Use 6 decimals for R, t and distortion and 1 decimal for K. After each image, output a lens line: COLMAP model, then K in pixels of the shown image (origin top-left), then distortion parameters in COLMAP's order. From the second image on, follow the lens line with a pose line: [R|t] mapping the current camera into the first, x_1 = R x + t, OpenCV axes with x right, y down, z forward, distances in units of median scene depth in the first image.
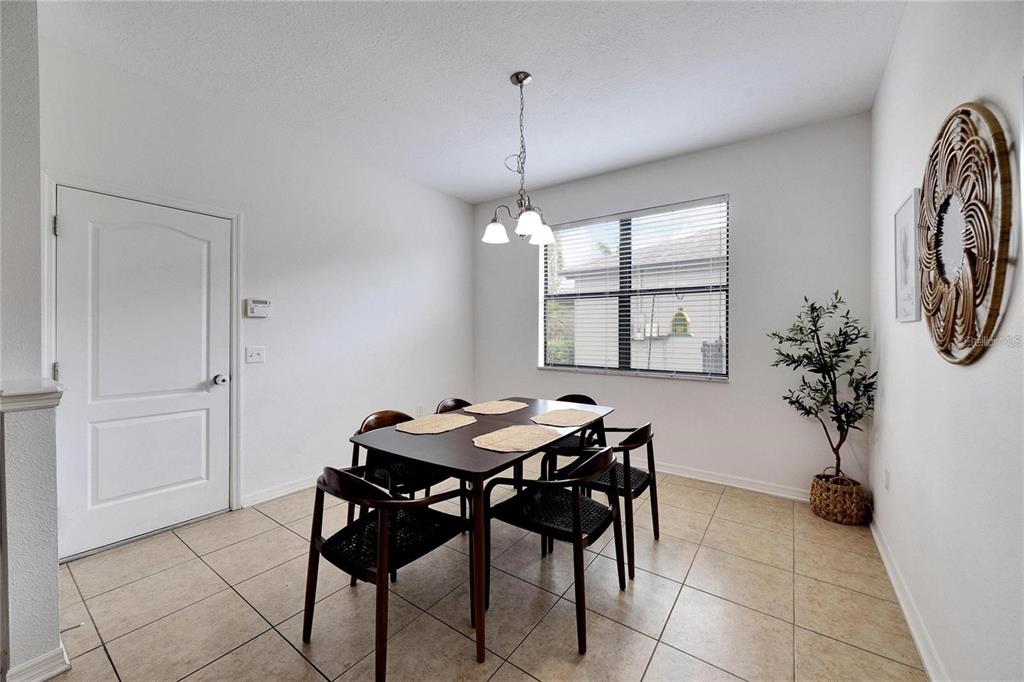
lens RADIAL K [[400.6, 0, 497.1], [0, 400.6, 337.9], [0, 0, 1]] dist [0.000587, 0.000244]
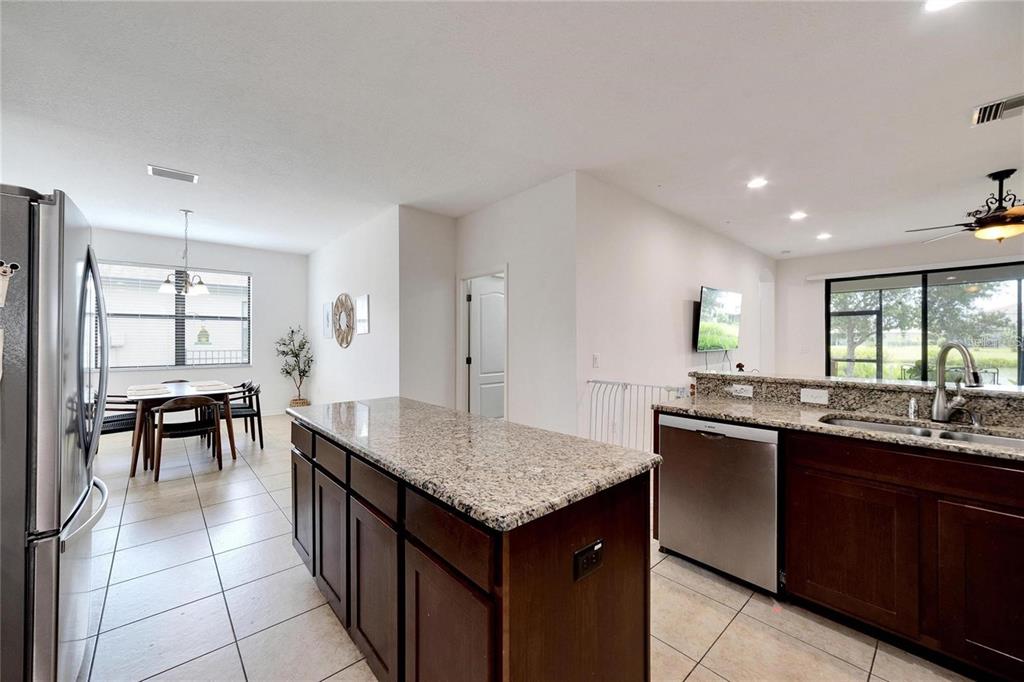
lens RADIAL K [[394.7, 0, 506.3], [0, 394.7, 344.8], [0, 0, 1]] dist [0.009129, 0.000175]
pose [[0.192991, -0.015880, 0.981072, -1.285311], [0.019113, 0.999740, 0.012422, 0.003281], [-0.981014, 0.016354, 0.193245, -0.730303]]
